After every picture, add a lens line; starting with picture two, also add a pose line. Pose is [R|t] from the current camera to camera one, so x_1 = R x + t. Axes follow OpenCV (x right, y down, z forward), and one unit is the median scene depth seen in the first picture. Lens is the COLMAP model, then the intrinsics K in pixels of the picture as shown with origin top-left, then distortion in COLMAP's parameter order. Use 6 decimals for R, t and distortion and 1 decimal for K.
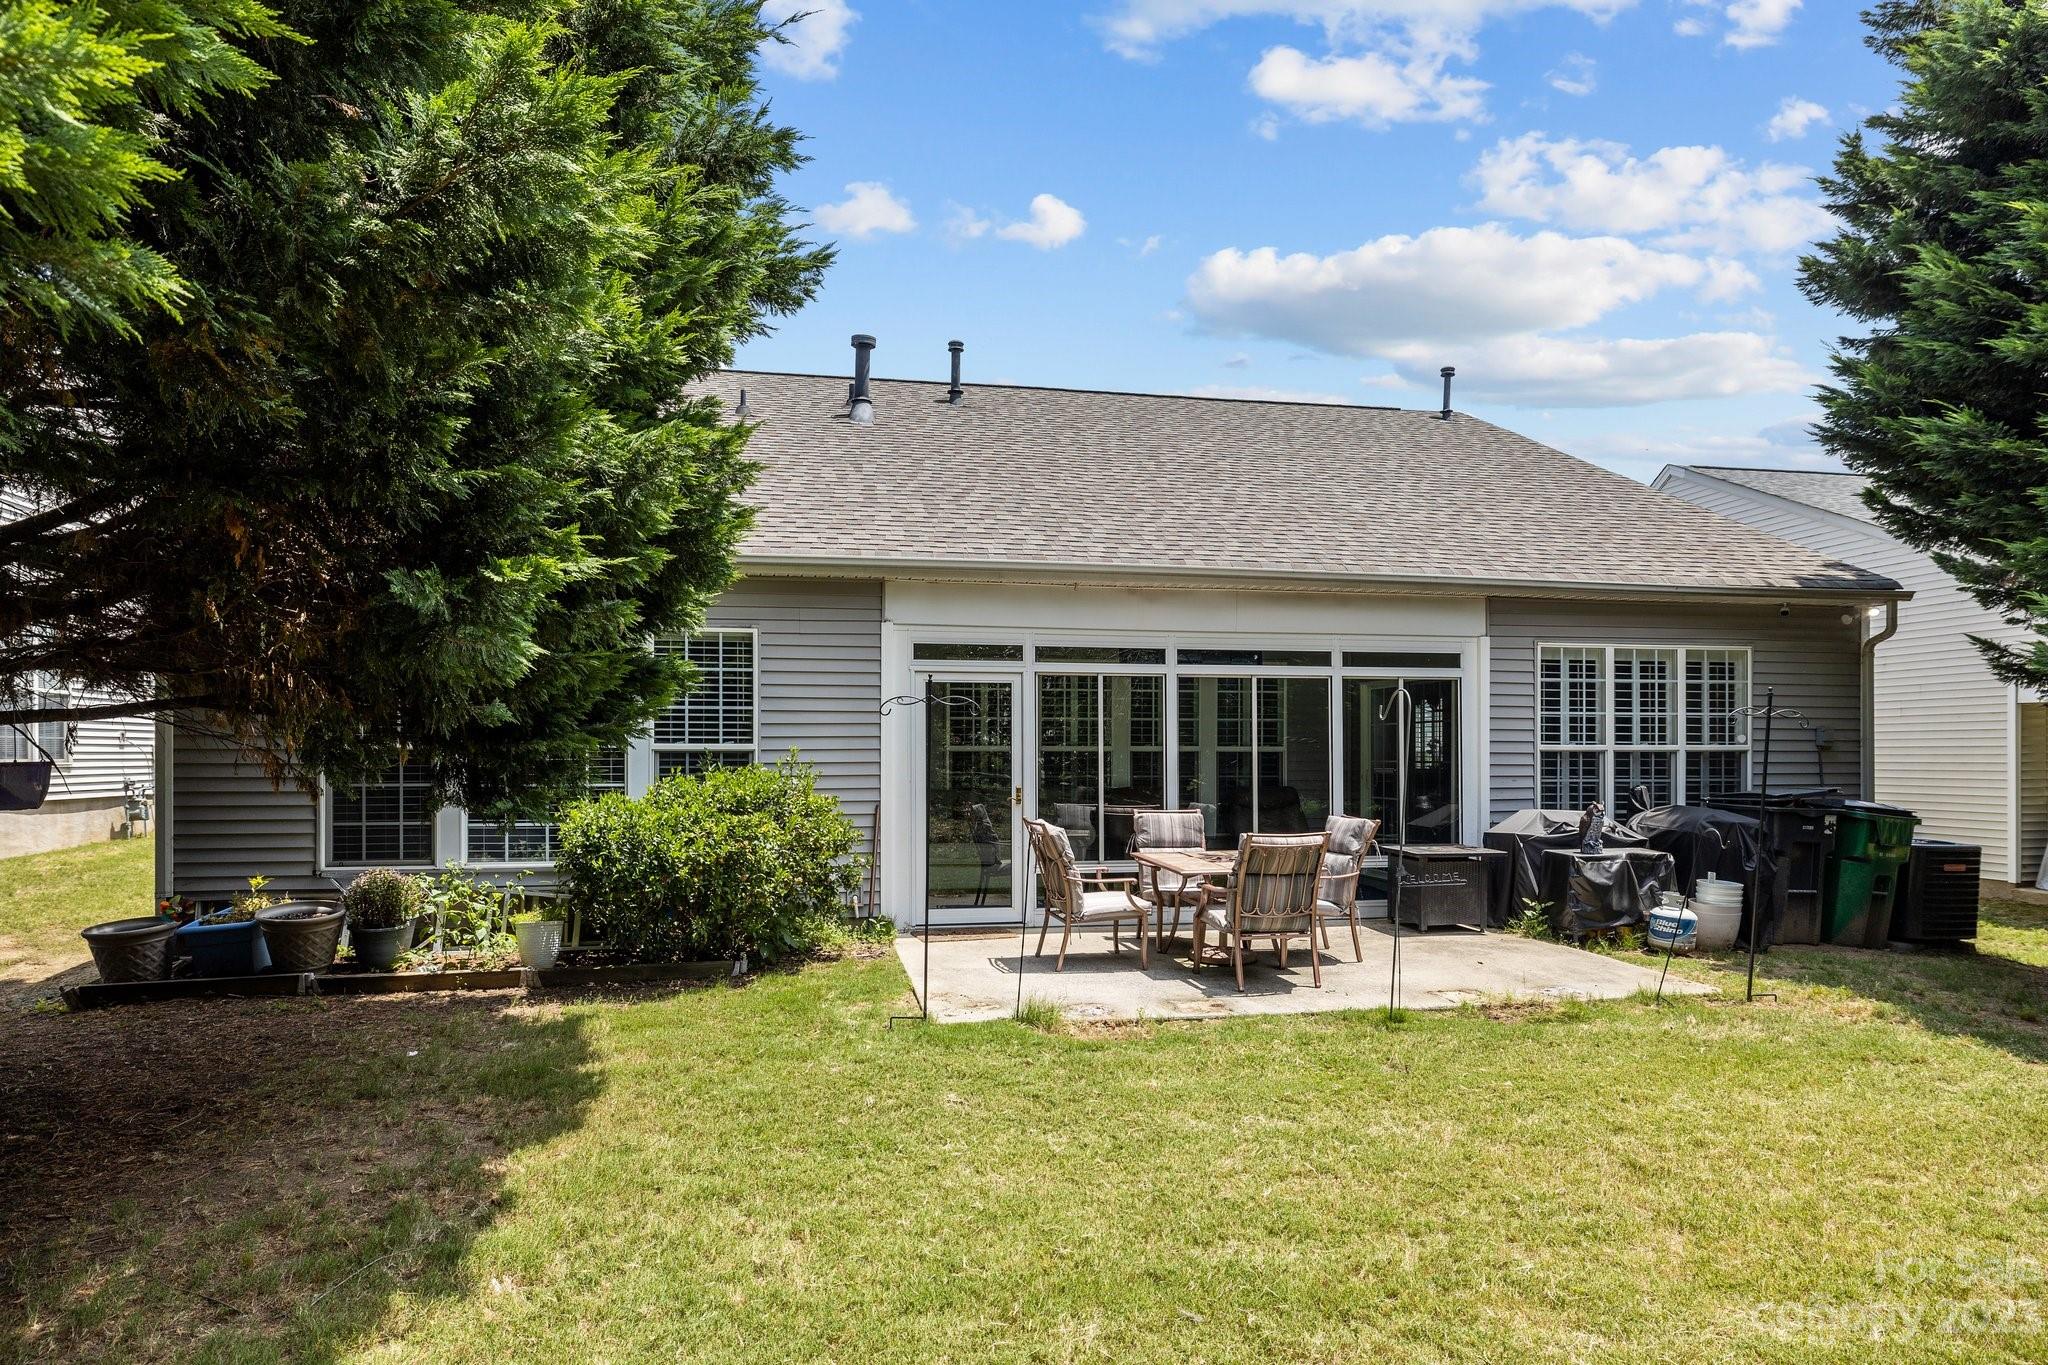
lens RADIAL K [[1176.0, 0, 1023.6], [0, 1176.0, 685.0], [0, 0, 1]] dist [0.004761, -0.004204]
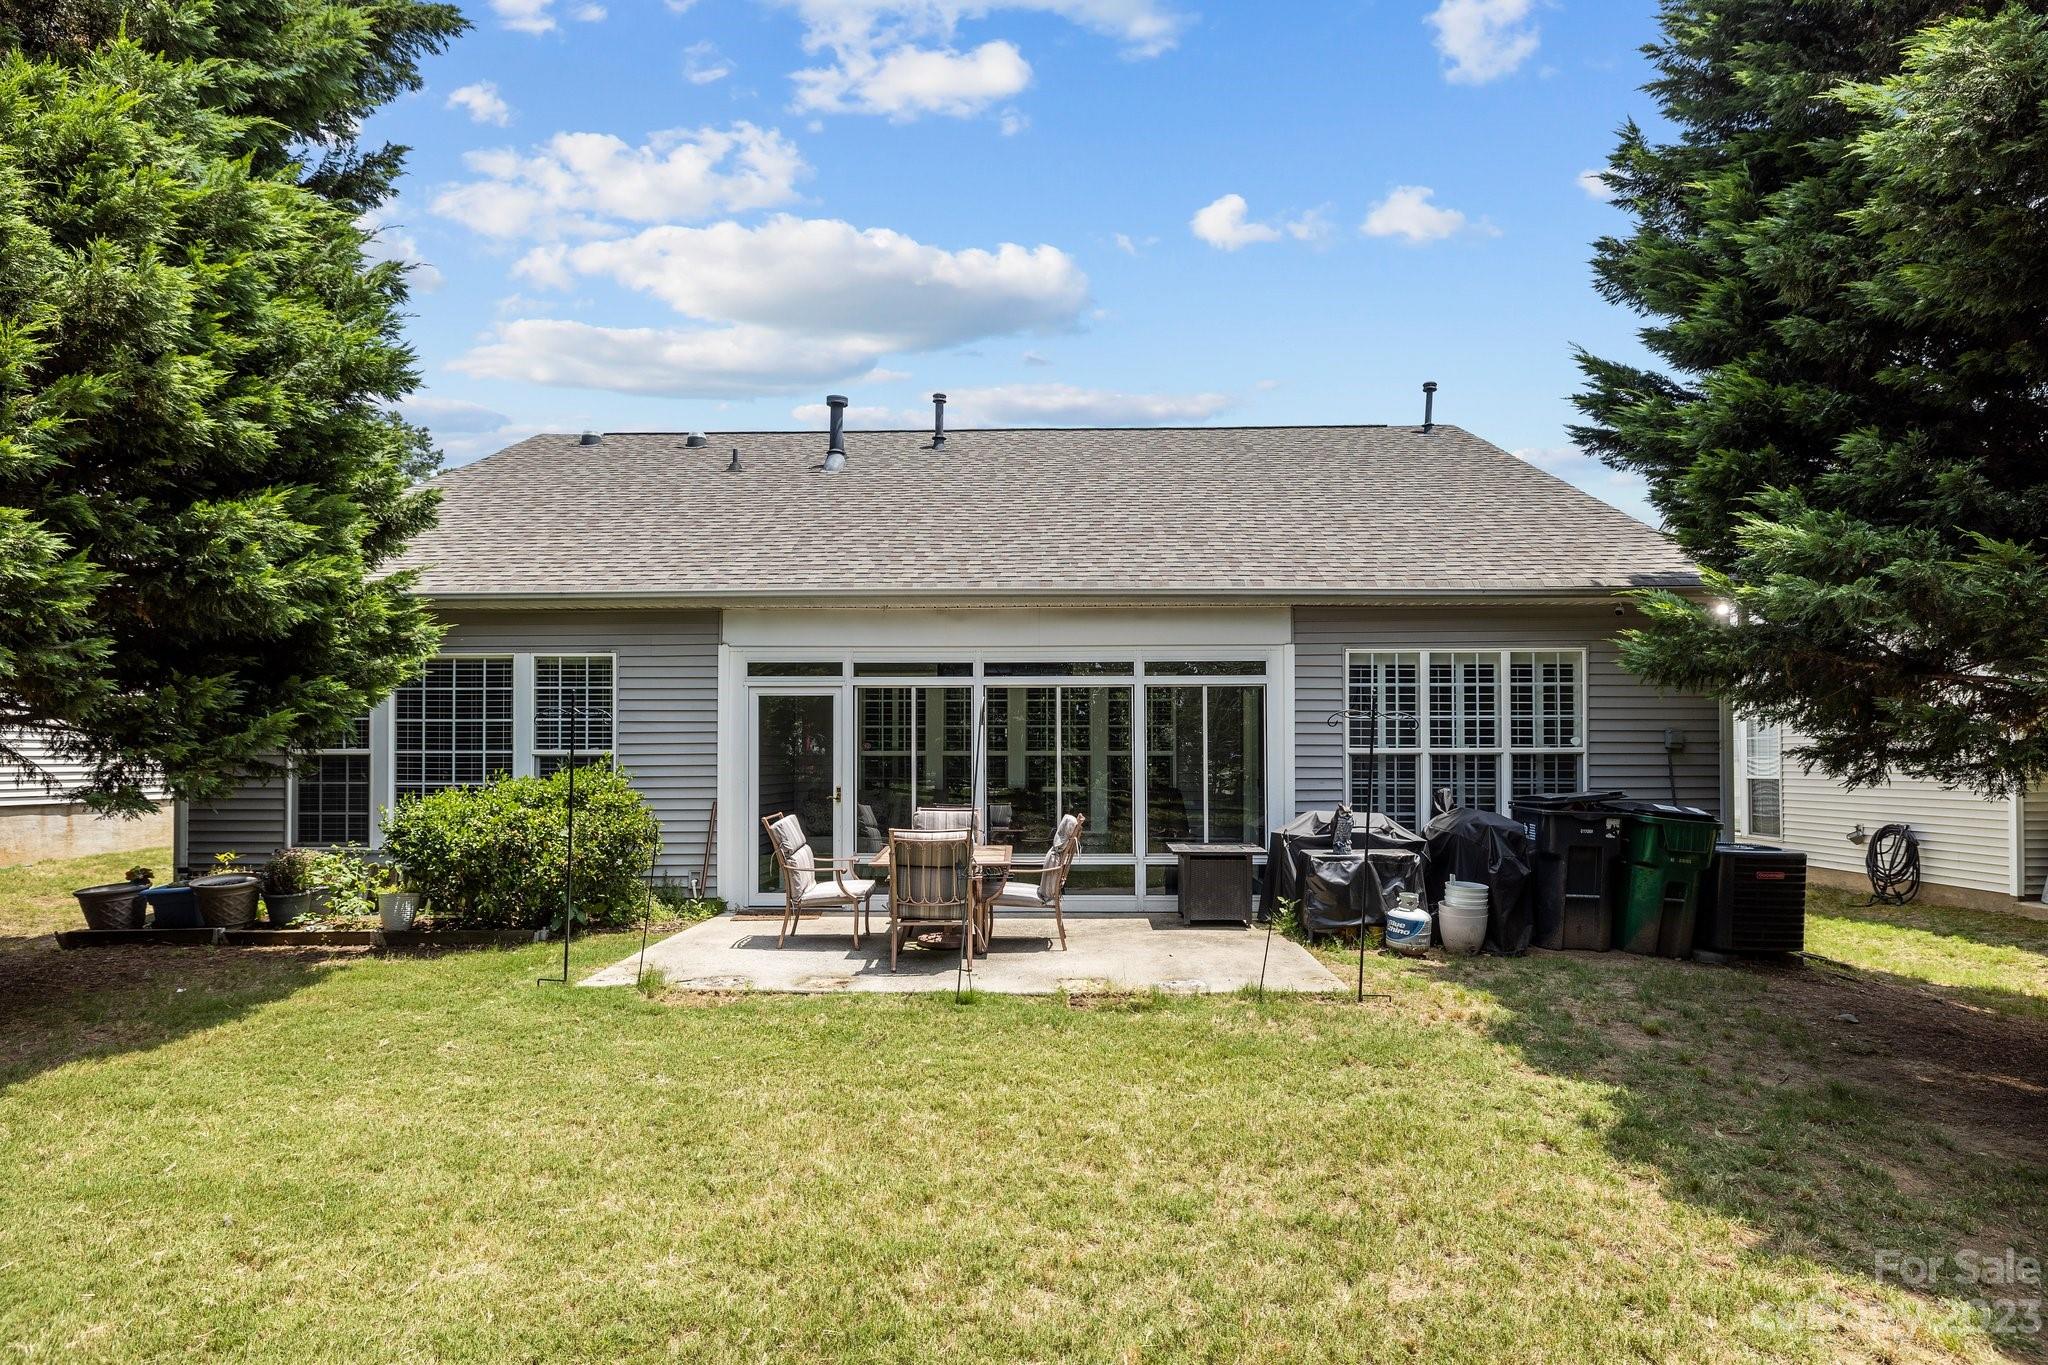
lens RADIAL K [[1066.2, 0, 1023.7], [0, 1066.2, 679.8], [0, 0, 1]] dist [-0.007603, 0.002709]
pose [[0.977562, -0.017180, -0.209947, 0.378284], [0.013923, 0.999759, -0.016984, 0.003073], [0.210188, 0.013680, 0.977565, 0.030483]]
